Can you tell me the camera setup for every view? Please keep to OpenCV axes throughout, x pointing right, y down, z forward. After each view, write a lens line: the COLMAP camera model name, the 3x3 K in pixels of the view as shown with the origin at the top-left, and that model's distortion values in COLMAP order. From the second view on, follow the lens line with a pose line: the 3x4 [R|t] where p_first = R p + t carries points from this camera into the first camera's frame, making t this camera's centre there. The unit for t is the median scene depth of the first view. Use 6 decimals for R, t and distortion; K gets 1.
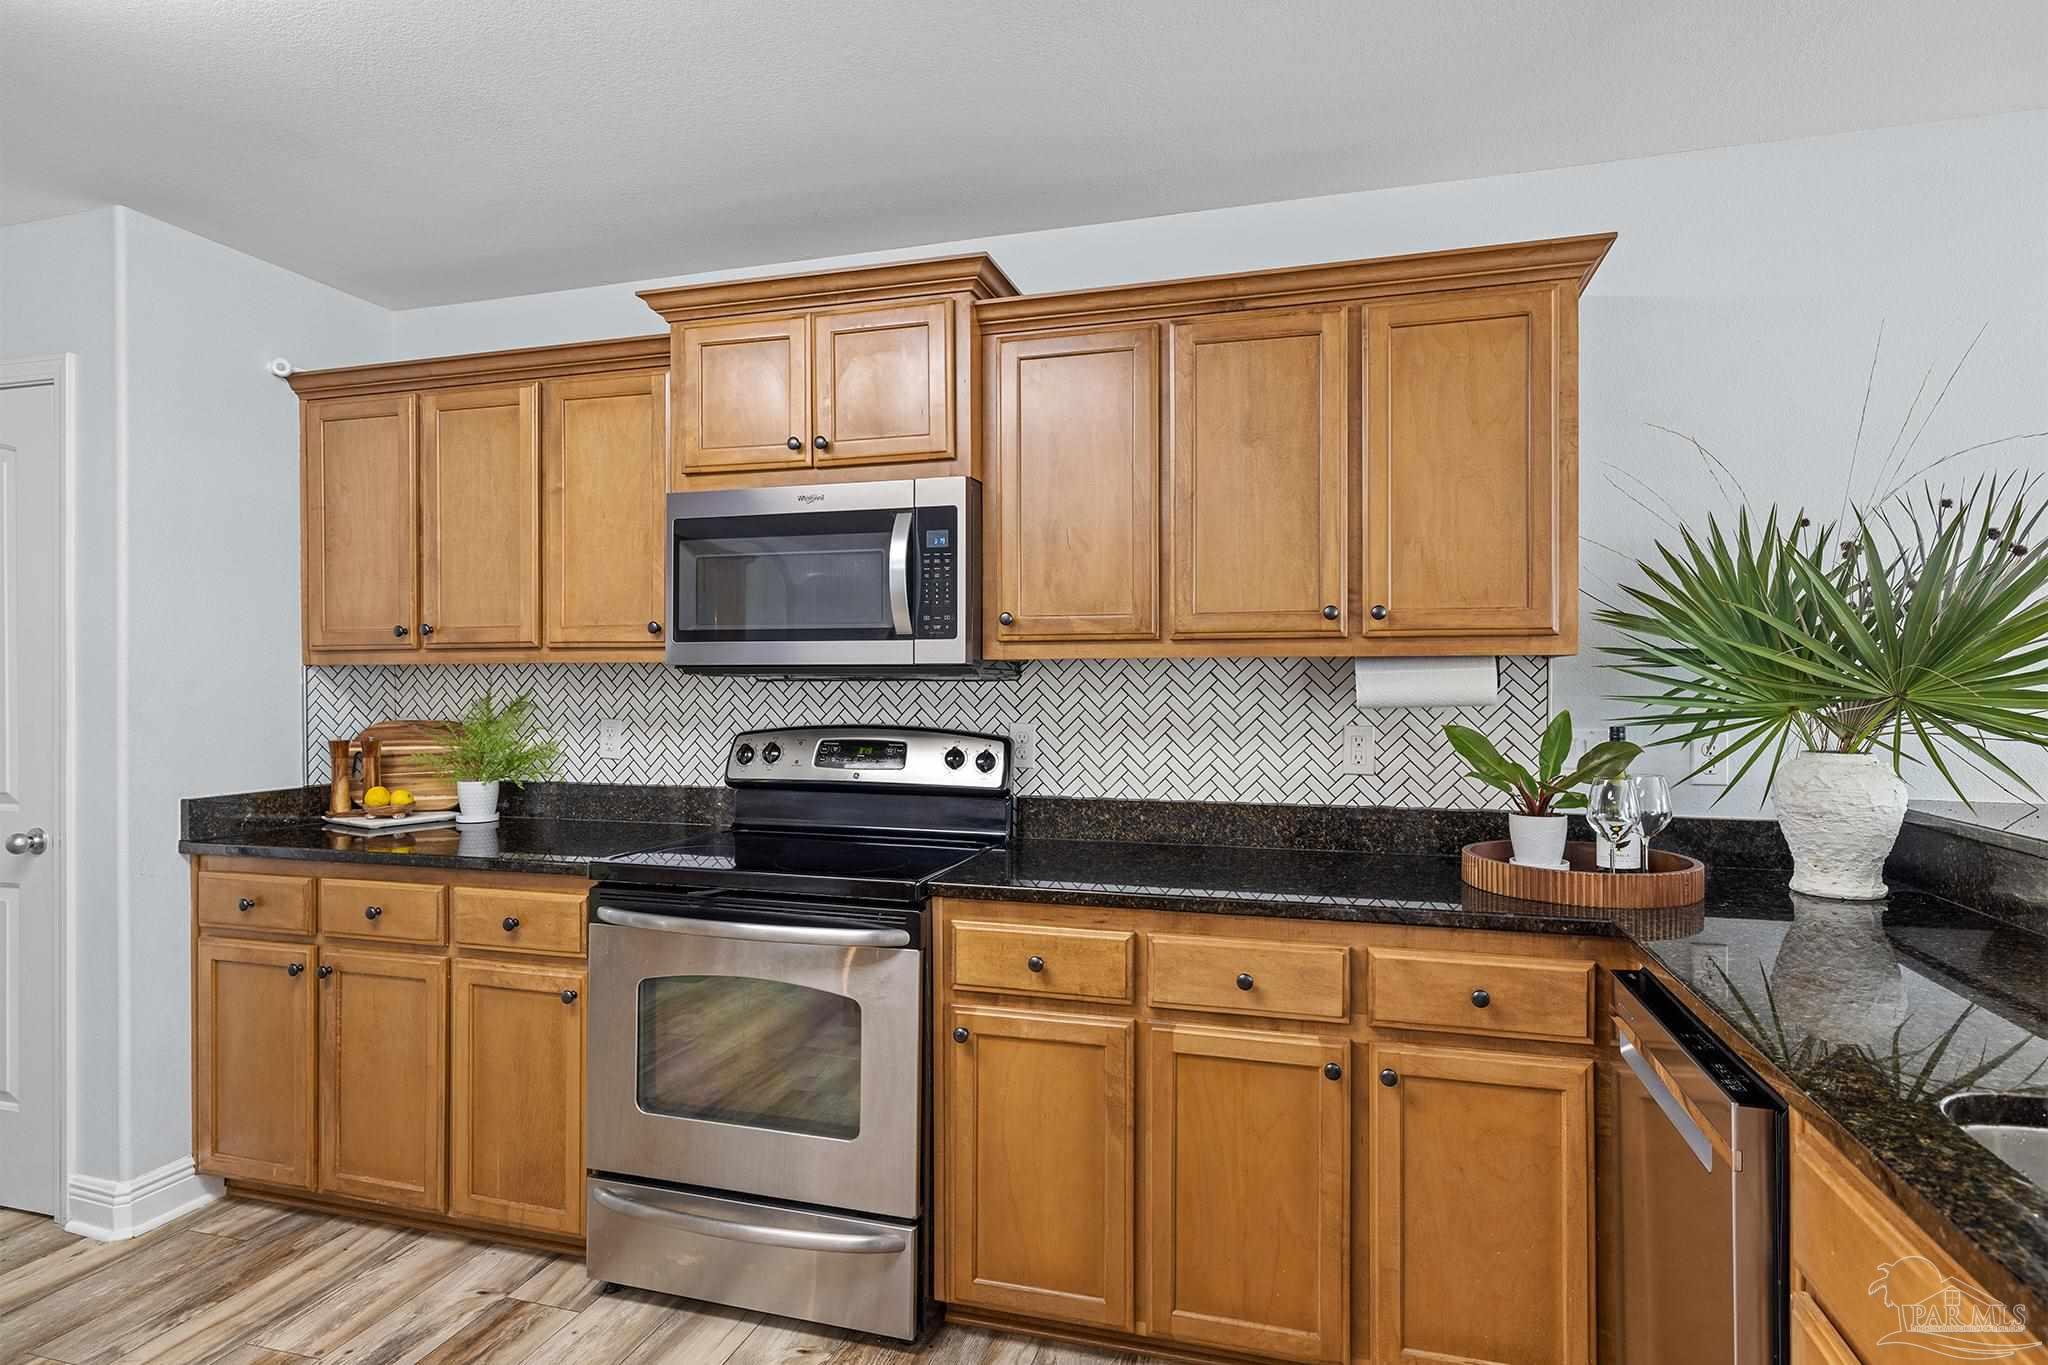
lens RADIAL K [[1087.7, 0, 1020.7], [0, 1087.7, 676.7], [0, 0, 1]] dist [0.002940, 0.000498]
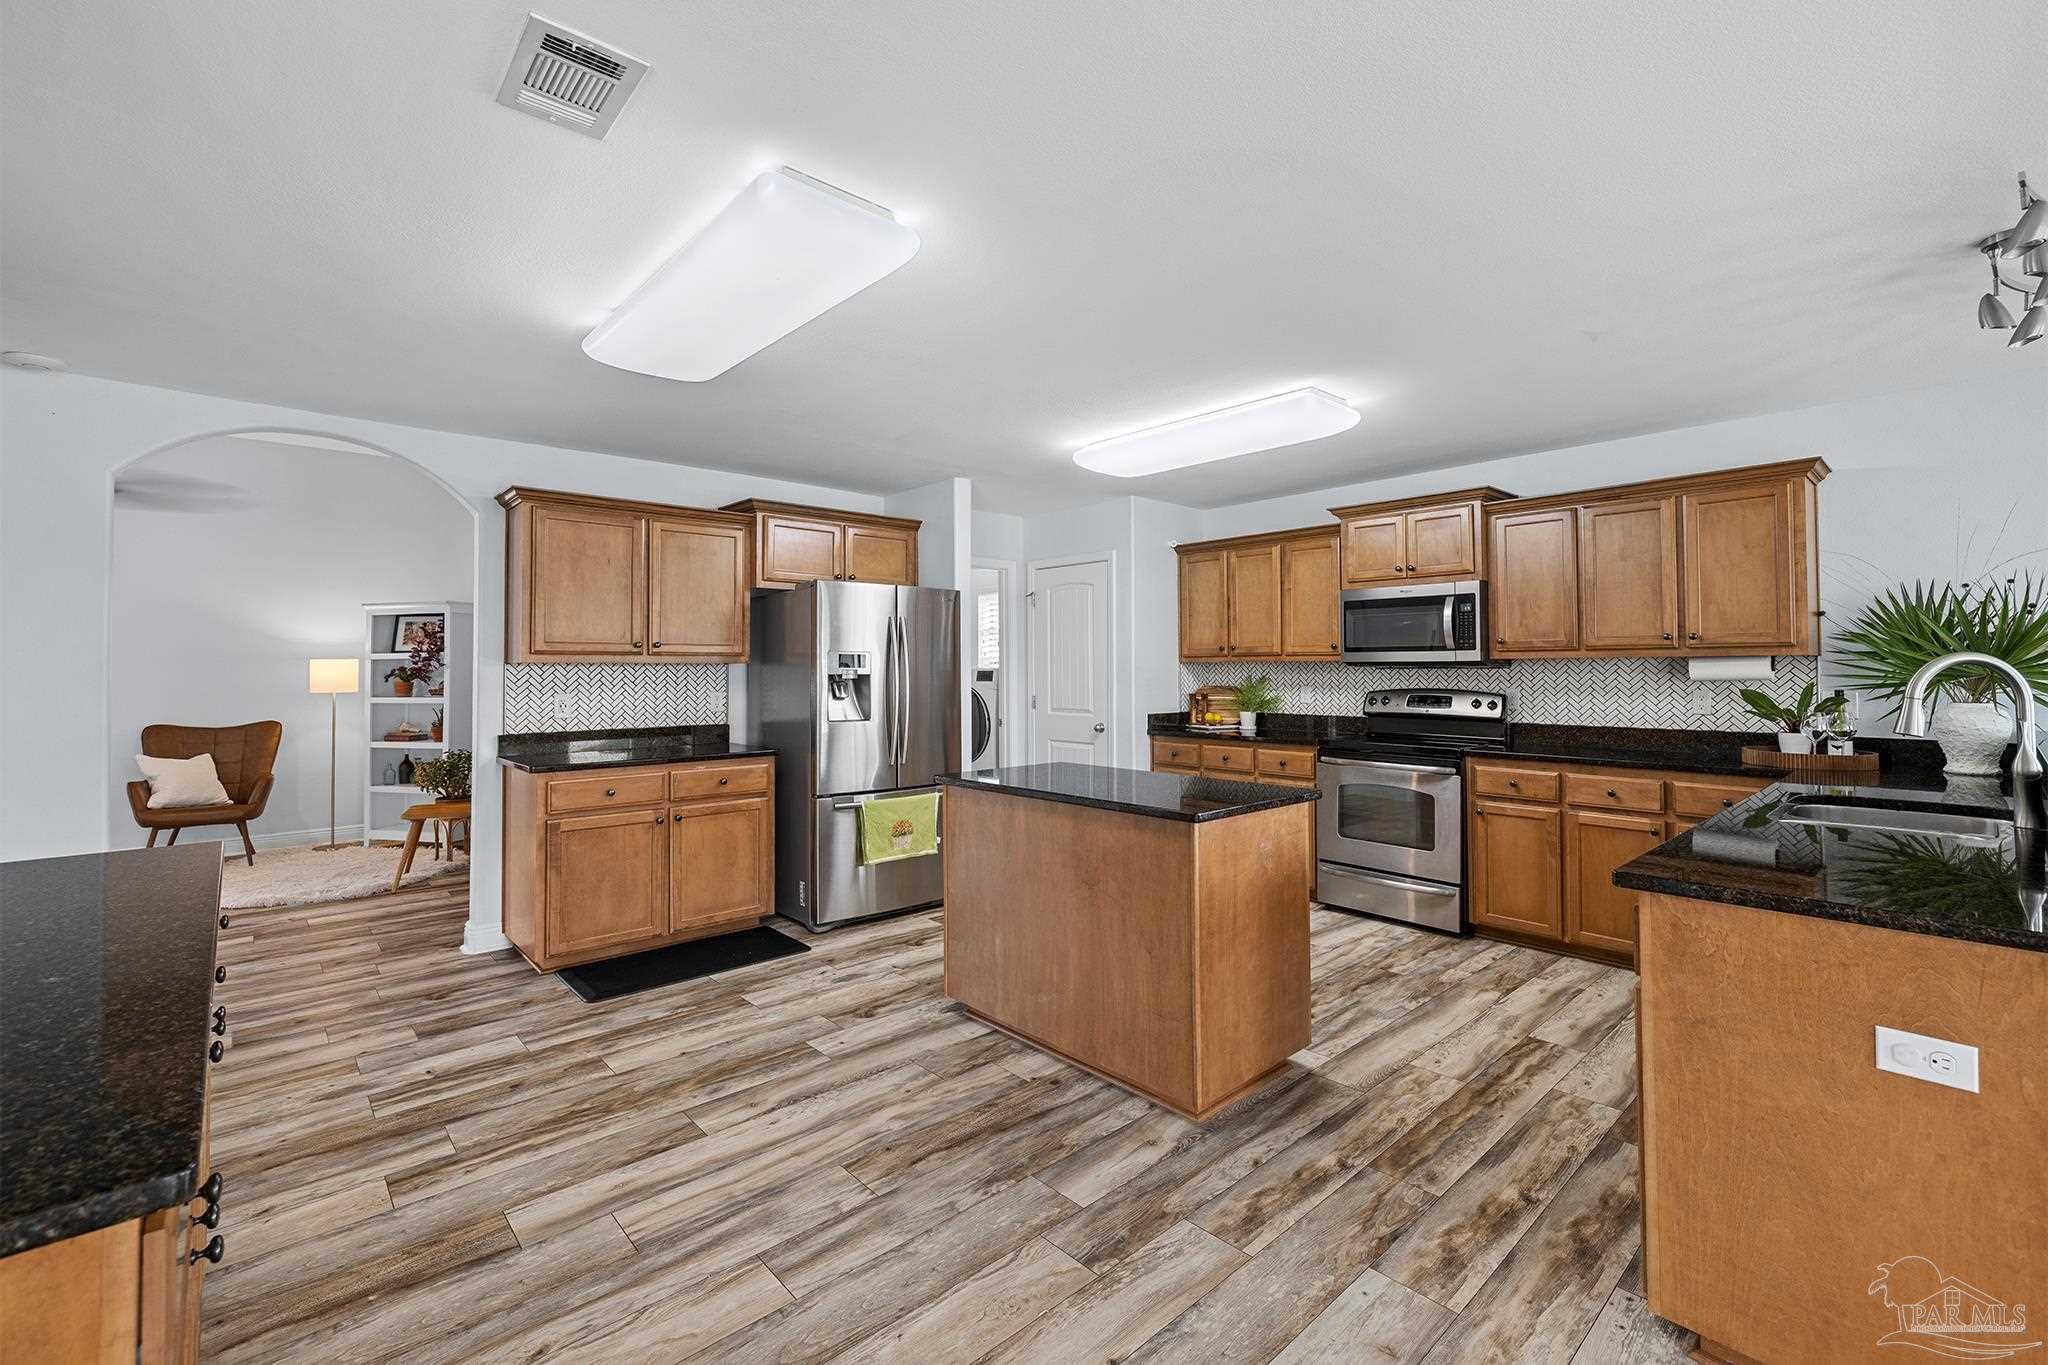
lens RADIAL K [[860.4, 0, 1036.1], [0, 860.4, 649.4], [0, 0, 1]] dist [0.002692, 0.000190]
pose [[0.855349, -0.013487, -0.517876, 0.088467], [0.002829, 0.999768, -0.021364, 0.000260], [0.518044, 0.016809, 0.855189, -1.043176]]
